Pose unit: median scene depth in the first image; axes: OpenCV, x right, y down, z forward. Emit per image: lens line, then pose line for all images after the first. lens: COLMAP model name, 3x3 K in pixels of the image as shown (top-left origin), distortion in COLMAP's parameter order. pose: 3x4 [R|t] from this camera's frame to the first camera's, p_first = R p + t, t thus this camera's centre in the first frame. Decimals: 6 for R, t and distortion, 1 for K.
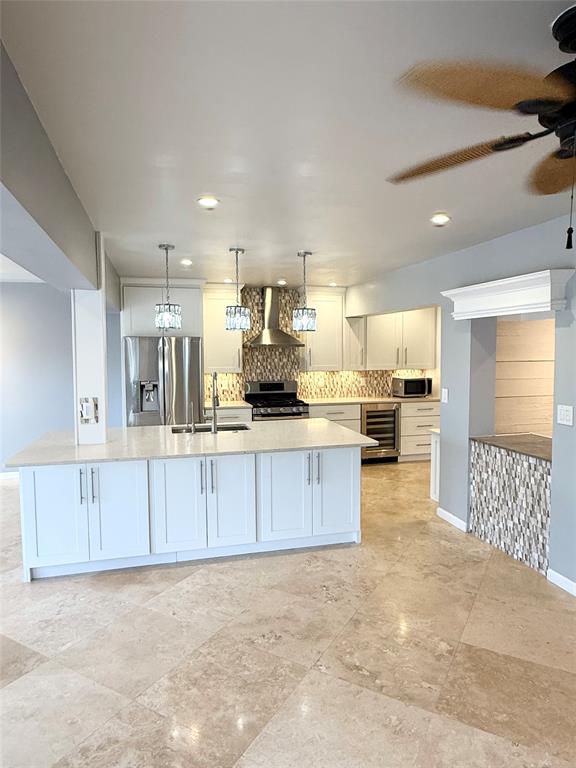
lens RADIAL K [[493.1, 0, 287.7], [0, 493.1, 382.4], [0, 0, 1]] dist [0.001290, 0.000395]
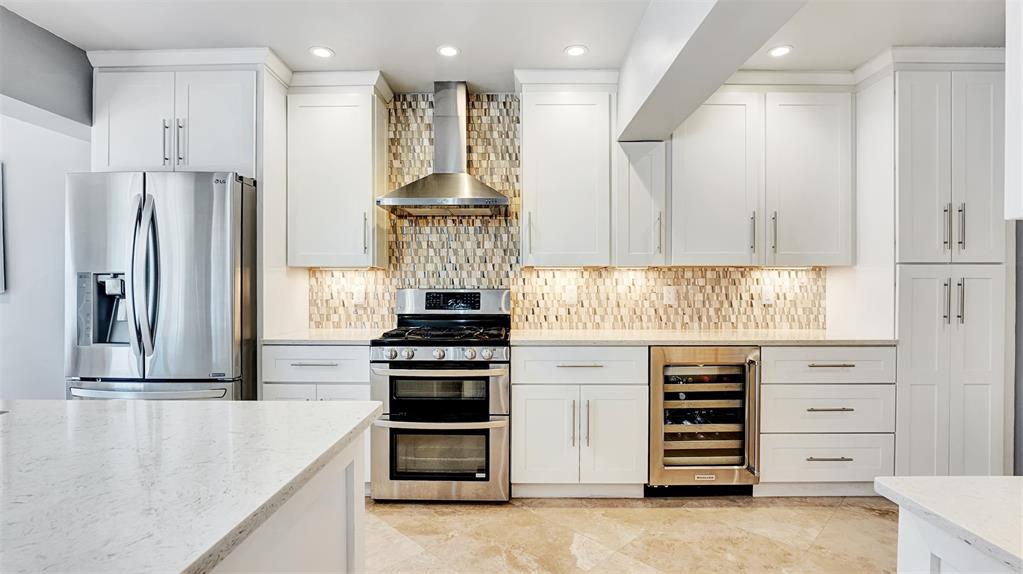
lens RADIAL K [[496.5, 0, 512.1], [0, 496.5, 290.0], [0, 0, 1]] dist [0.000104, -0.000101]
pose [[0.963940, 0.007391, -0.266018, 0.142682], [-0.023295, 0.998121, -0.056680, 0.023681], [0.265099, 0.060833, 0.962300, 0.560327]]
